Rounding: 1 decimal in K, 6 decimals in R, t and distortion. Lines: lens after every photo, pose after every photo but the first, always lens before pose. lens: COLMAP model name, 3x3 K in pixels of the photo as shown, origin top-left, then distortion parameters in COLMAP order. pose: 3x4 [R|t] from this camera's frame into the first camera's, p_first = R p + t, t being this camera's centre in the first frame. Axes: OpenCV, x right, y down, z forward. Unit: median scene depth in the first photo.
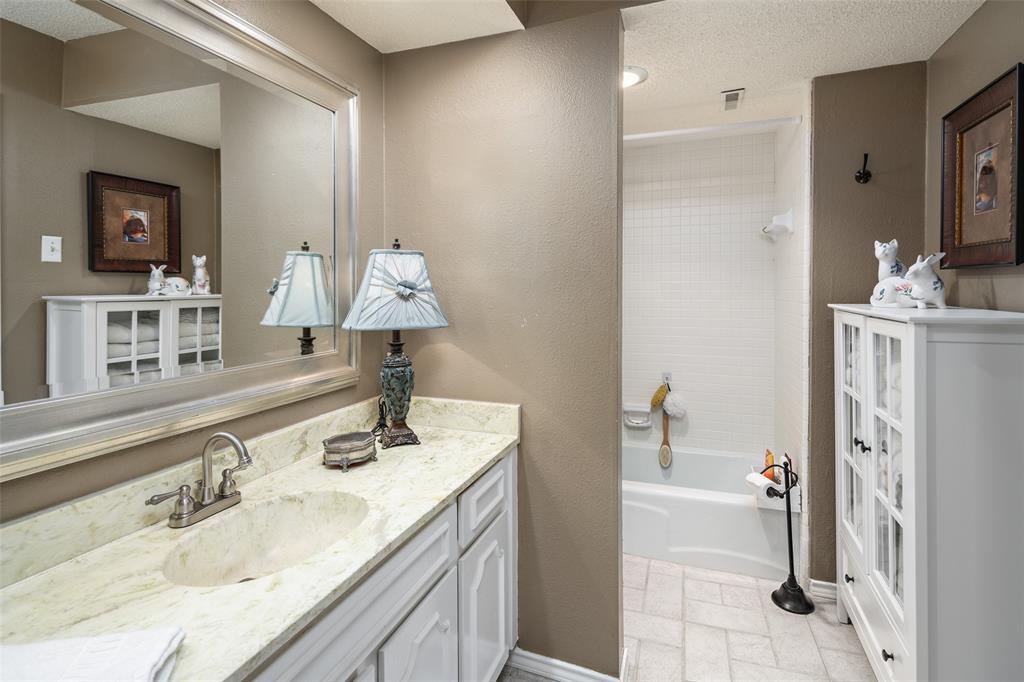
lens RADIAL K [[511.2, 0, 512.0], [0, 511.2, 341.0], [0, 0, 1]] dist [0.000875, 0.000153]
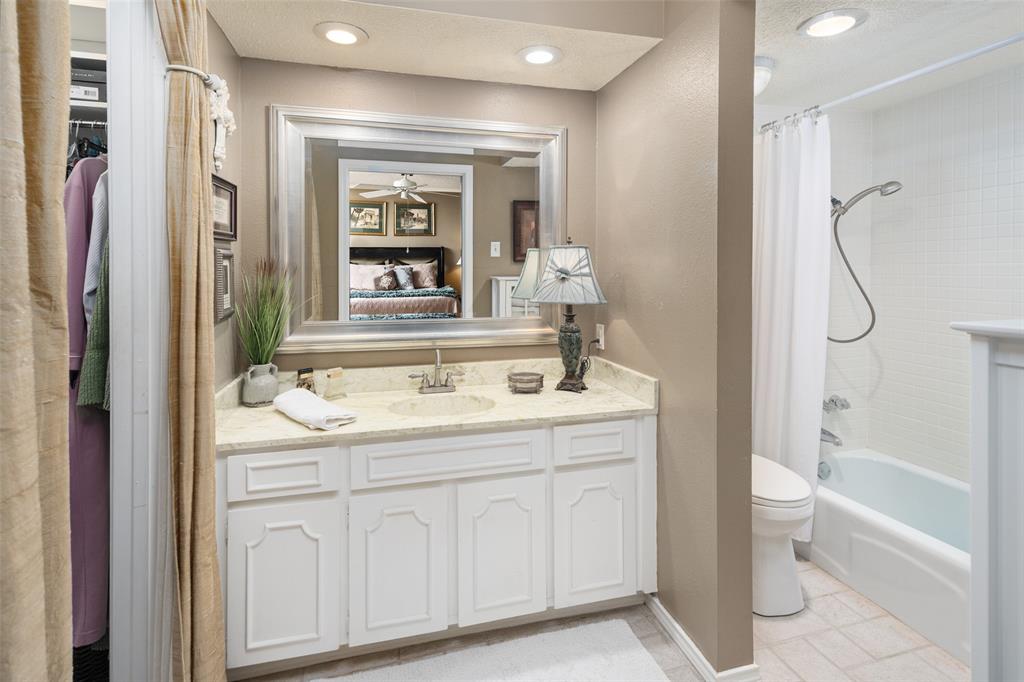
lens RADIAL K [[502.0, 0, 498.4], [0, 502.0, 337.7], [0, 0, 1]] dist [-0.001729, -0.000051]
pose [[0.560465, 0.112554, -0.820494, 0.764659], [-0.092085, 0.993048, 0.073323, -0.014329], [0.823043, 0.034460, 0.566933, 0.095710]]
